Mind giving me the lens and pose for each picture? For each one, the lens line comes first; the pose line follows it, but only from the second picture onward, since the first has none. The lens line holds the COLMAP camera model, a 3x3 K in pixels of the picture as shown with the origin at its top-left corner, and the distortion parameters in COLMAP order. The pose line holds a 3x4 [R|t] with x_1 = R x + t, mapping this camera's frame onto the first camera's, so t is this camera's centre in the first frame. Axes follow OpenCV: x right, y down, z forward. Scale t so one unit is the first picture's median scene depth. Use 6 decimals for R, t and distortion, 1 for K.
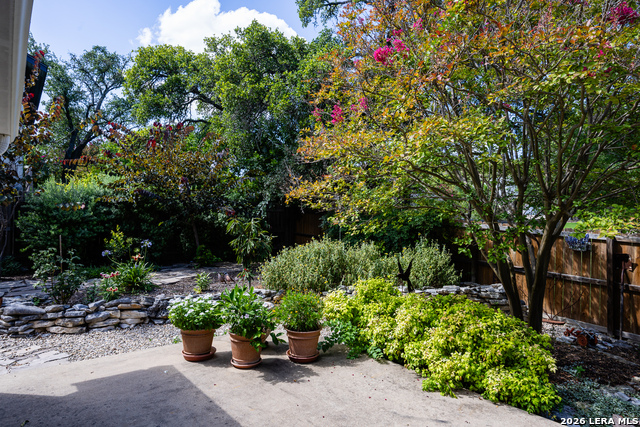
lens RADIAL K [[384.0, 0, 319.2], [0, 384.0, 214.6], [0, 0, 1]] dist [0.001168, 0.001214]
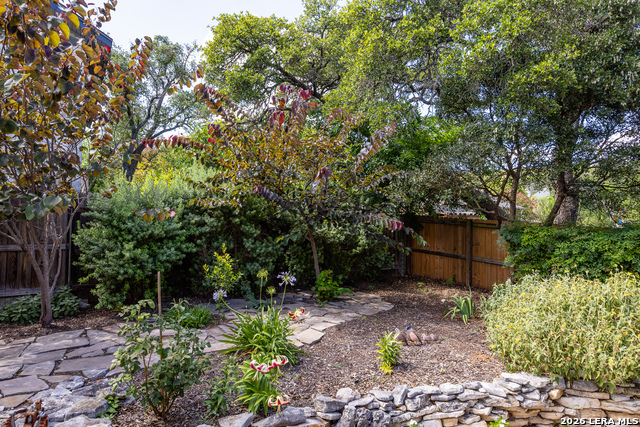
lens RADIAL K [[384.0, 0, 320.9], [0, 384.0, 212.1], [0, 0, 1]] dist [0.001168, 0.001214]
pose [[0.995958, 0.000317, -0.089816, -0.279831], [-0.002551, 0.999690, -0.024767, -0.008765], [0.089781, 0.024896, 0.995650, 0.345784]]
